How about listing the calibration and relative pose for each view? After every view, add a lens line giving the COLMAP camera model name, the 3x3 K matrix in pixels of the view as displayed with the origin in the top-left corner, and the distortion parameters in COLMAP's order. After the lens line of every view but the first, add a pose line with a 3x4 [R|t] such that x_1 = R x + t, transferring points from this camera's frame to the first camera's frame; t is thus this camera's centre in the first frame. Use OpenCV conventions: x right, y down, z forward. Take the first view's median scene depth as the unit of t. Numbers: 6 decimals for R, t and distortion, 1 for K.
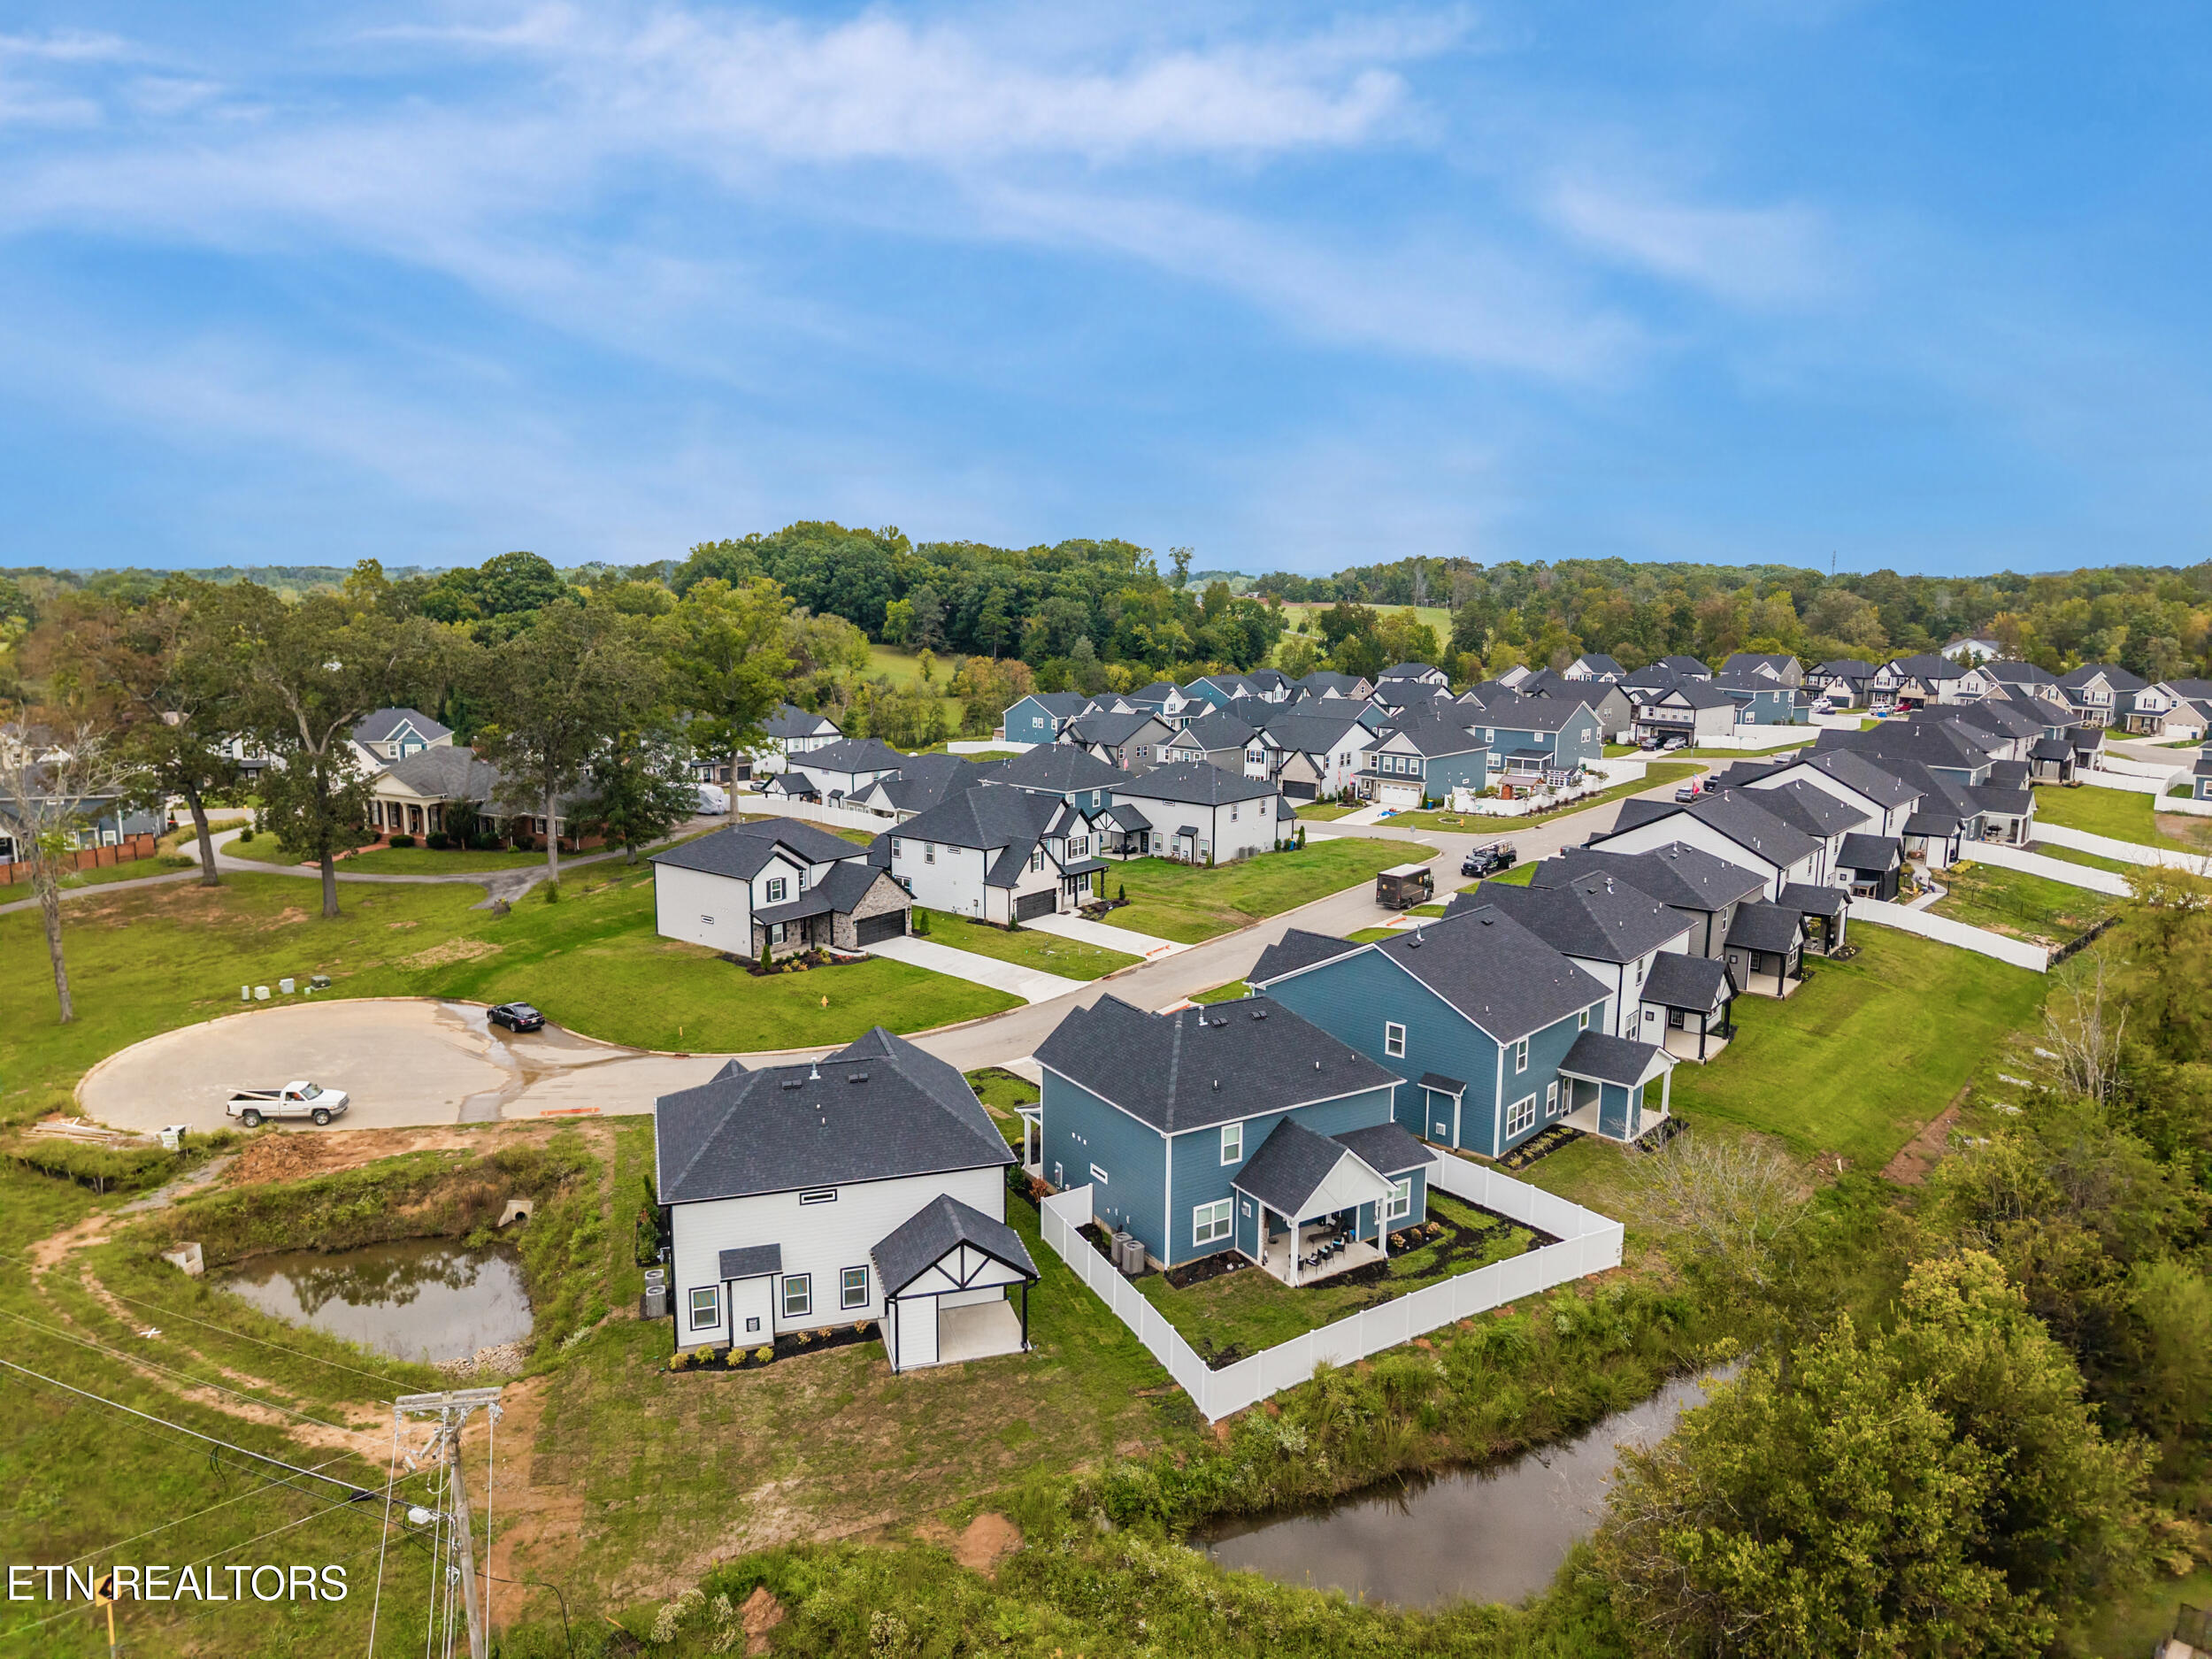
lens RADIAL K [[1478.9, 0, 1102.3], [0, 1478.9, 821.9], [0, 0, 1]] dist [0.014075, -0.011571]
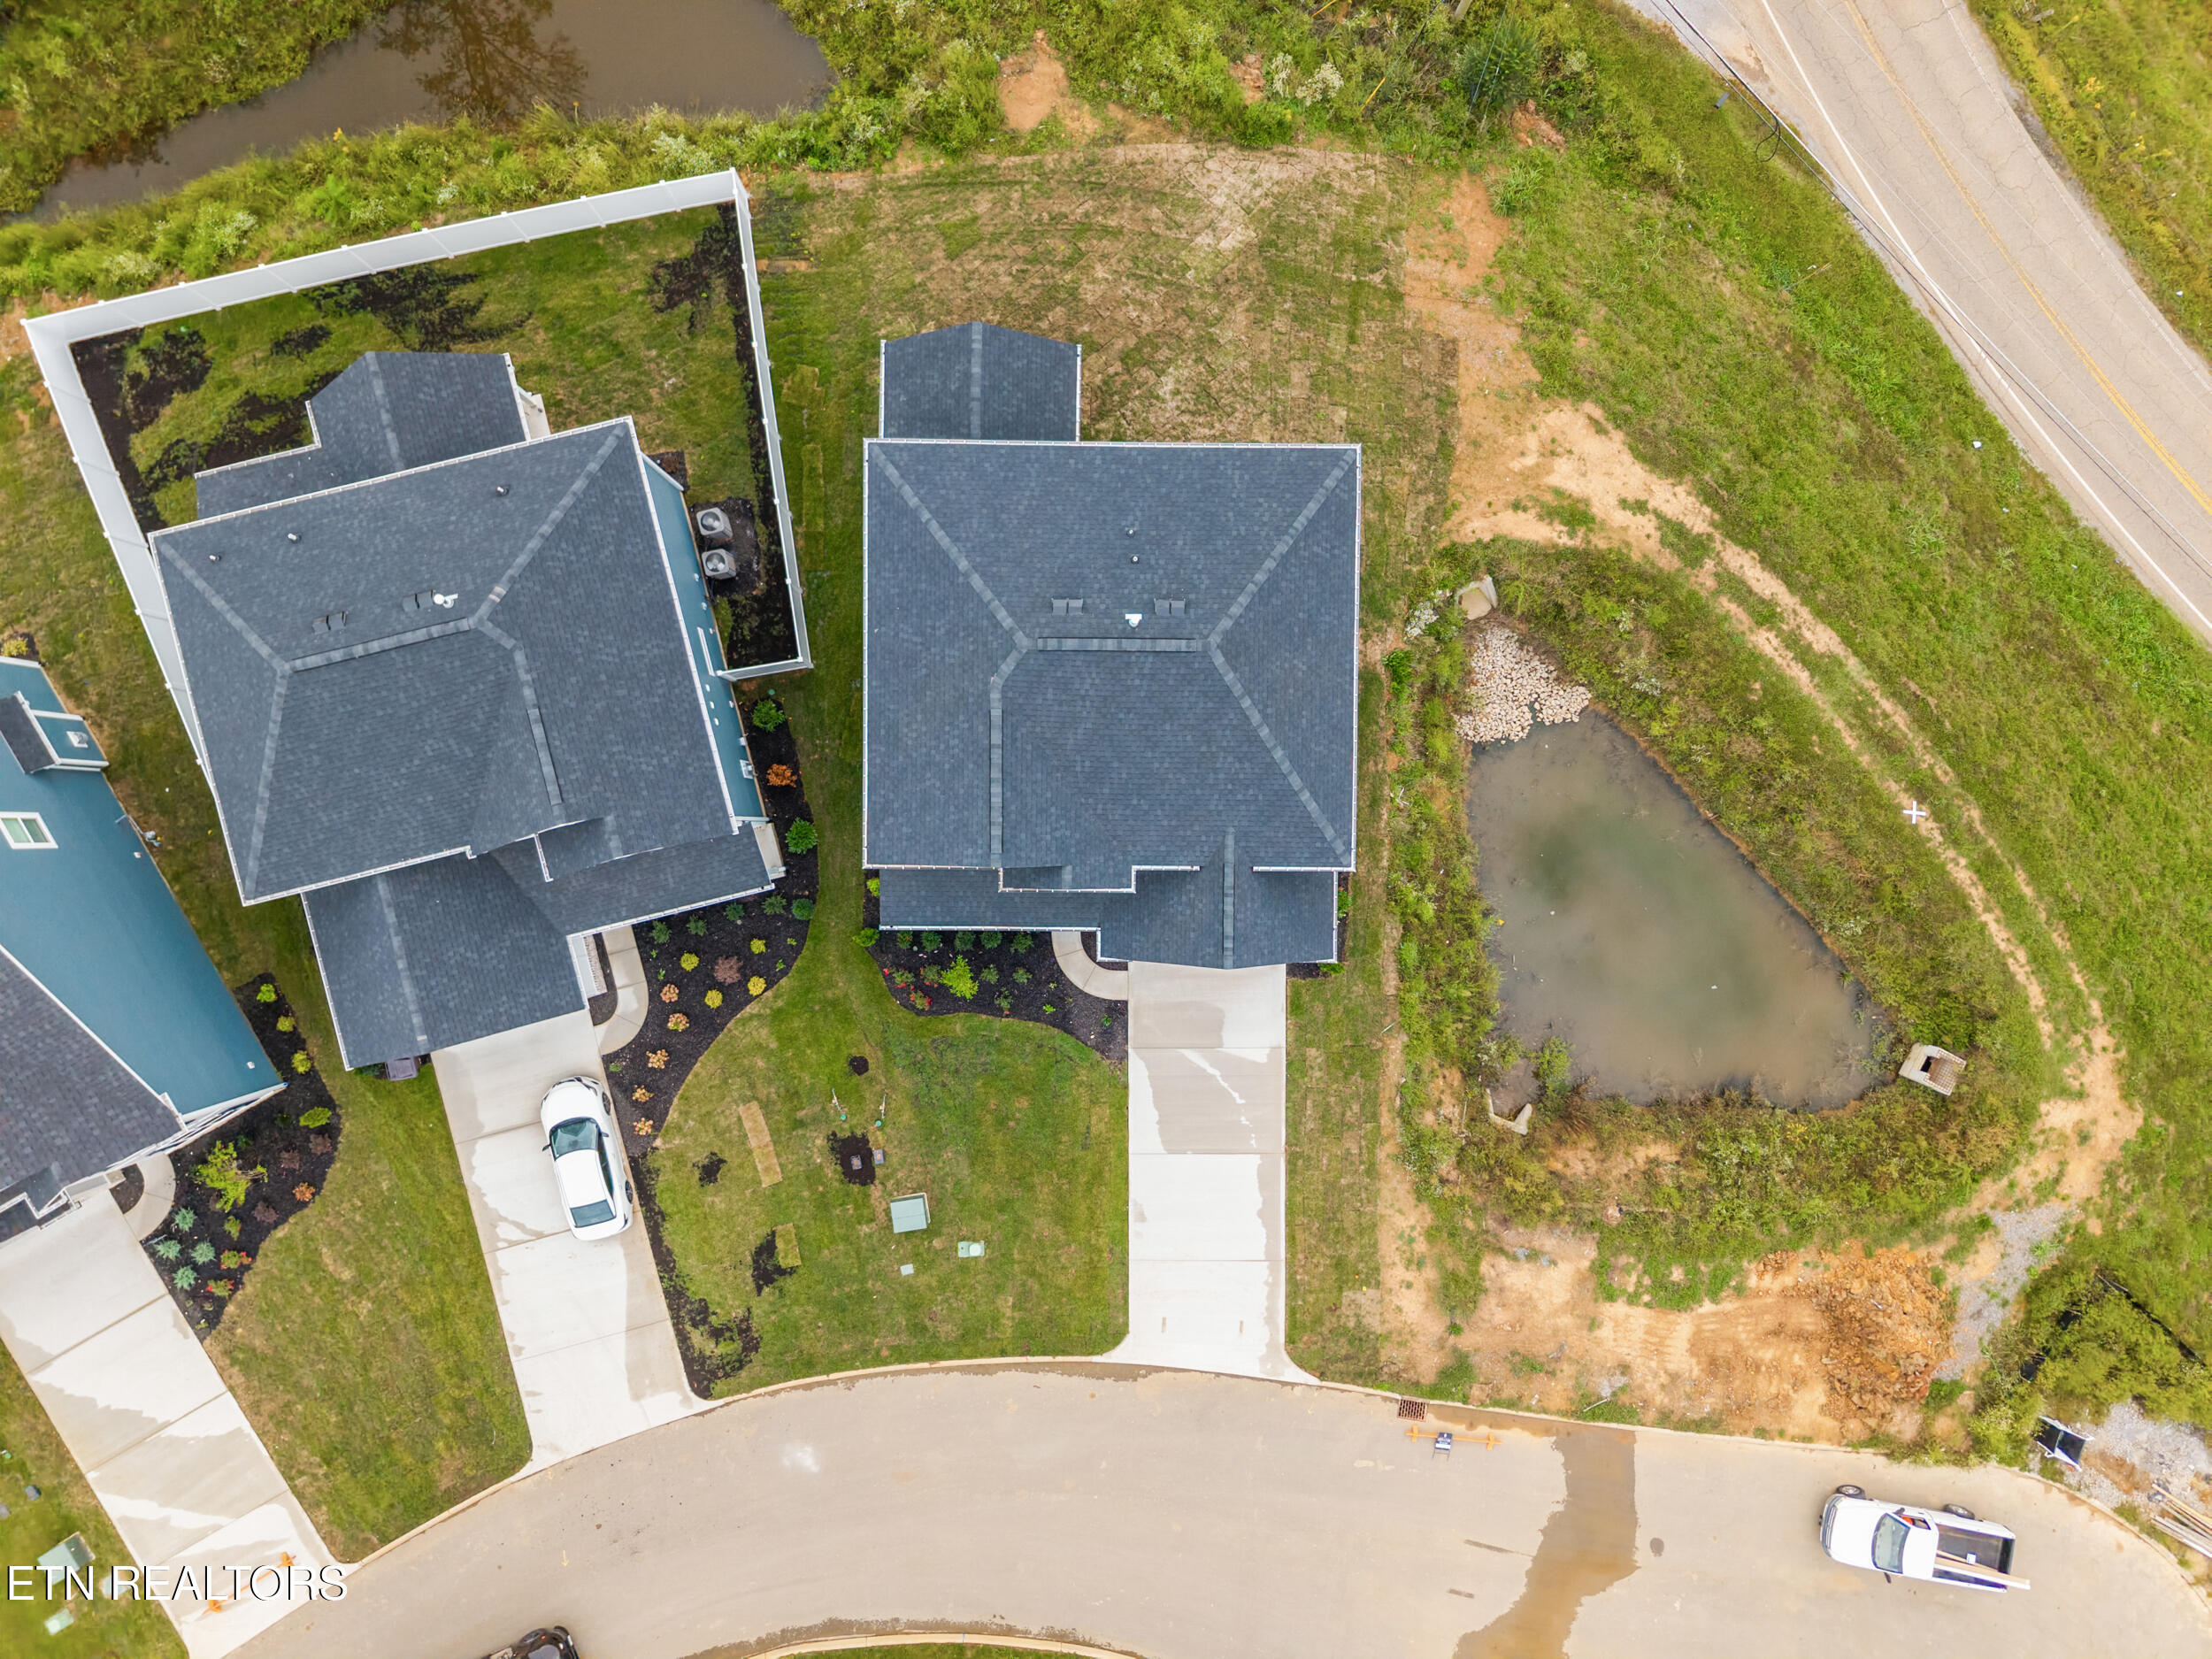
lens RADIAL K [[1478.9, 0, 1102.3], [0, 1478.9, 821.9], [0, 0, 1]] dist [0.014075, -0.011571]
pose [[-0.950860, -0.308081, -0.030828, -0.202504], [0.019580, -0.159202, 0.987052, -0.488730], [-0.309000, 0.937945, 0.157411, 1.059908]]
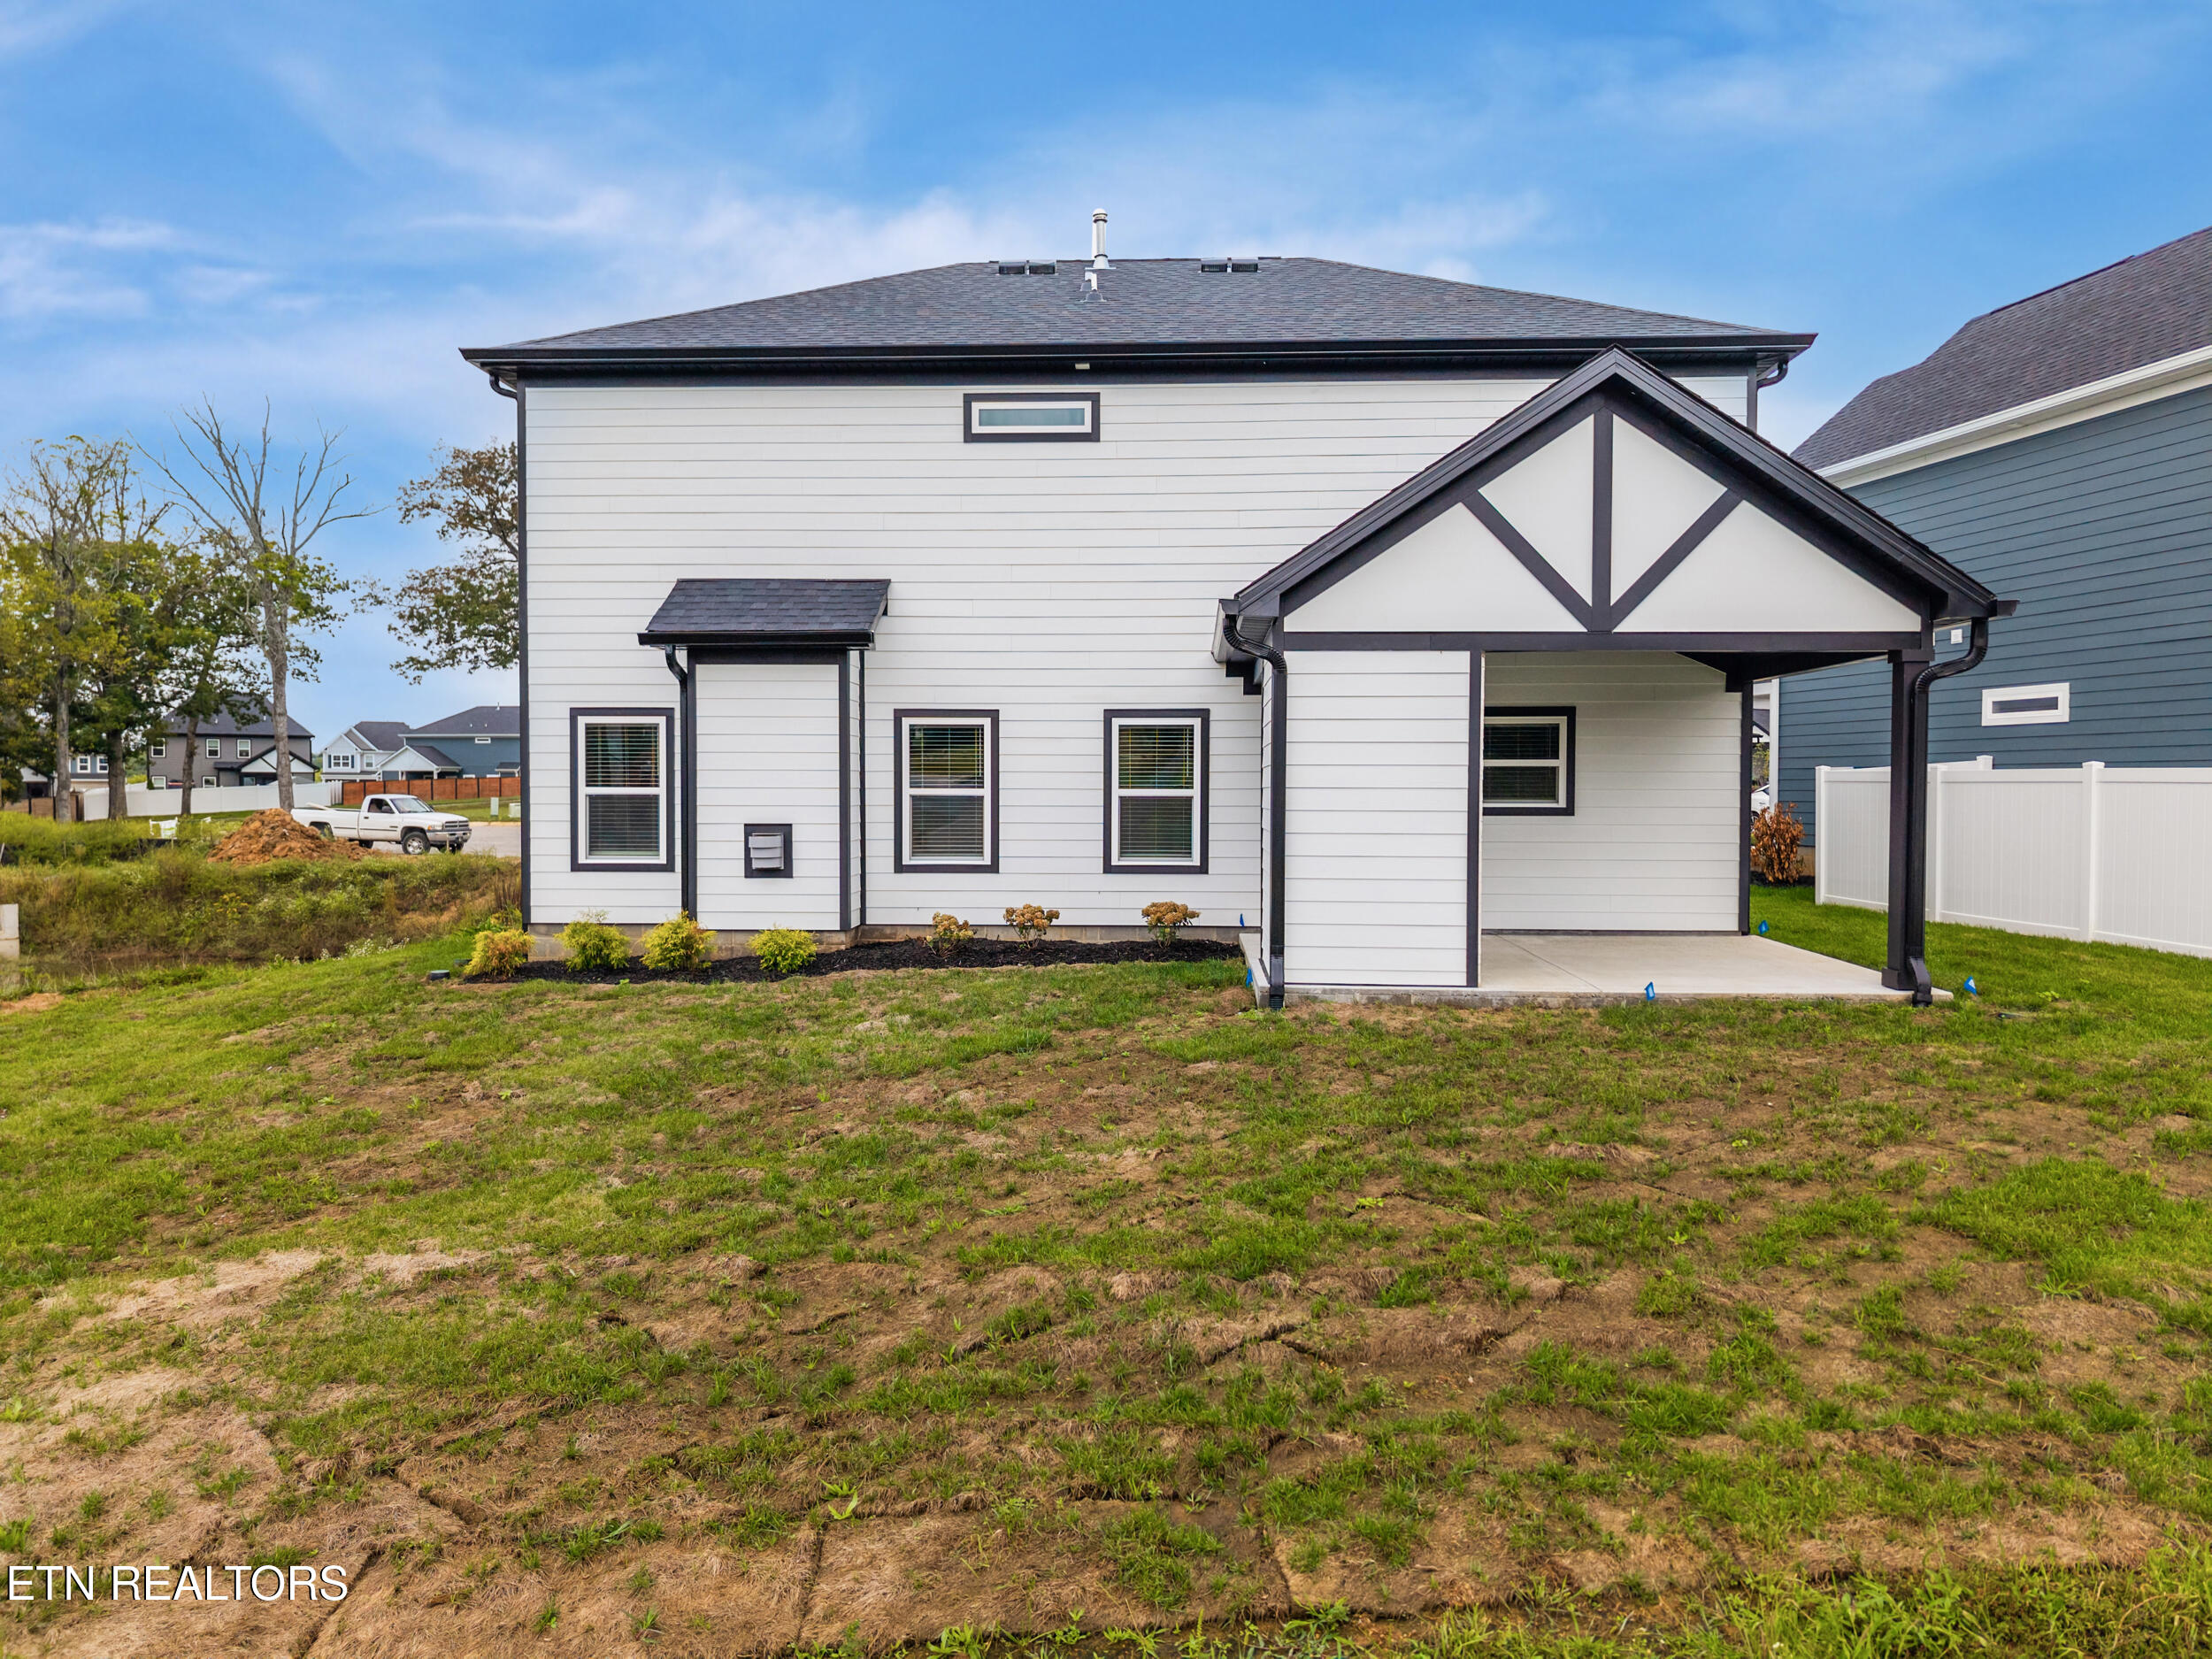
lens RADIAL K [[1472.6, 0, 1106.5], [0, 1472.6, 842.9], [0, 0, 1]] dist [0.001772, 0.001076]
pose [[0.938955, 0.007619, -0.343956, -0.085844], [-0.053625, 0.990777, -0.124443, 0.363697], [0.339835, 0.135291, 0.930703, 0.766513]]
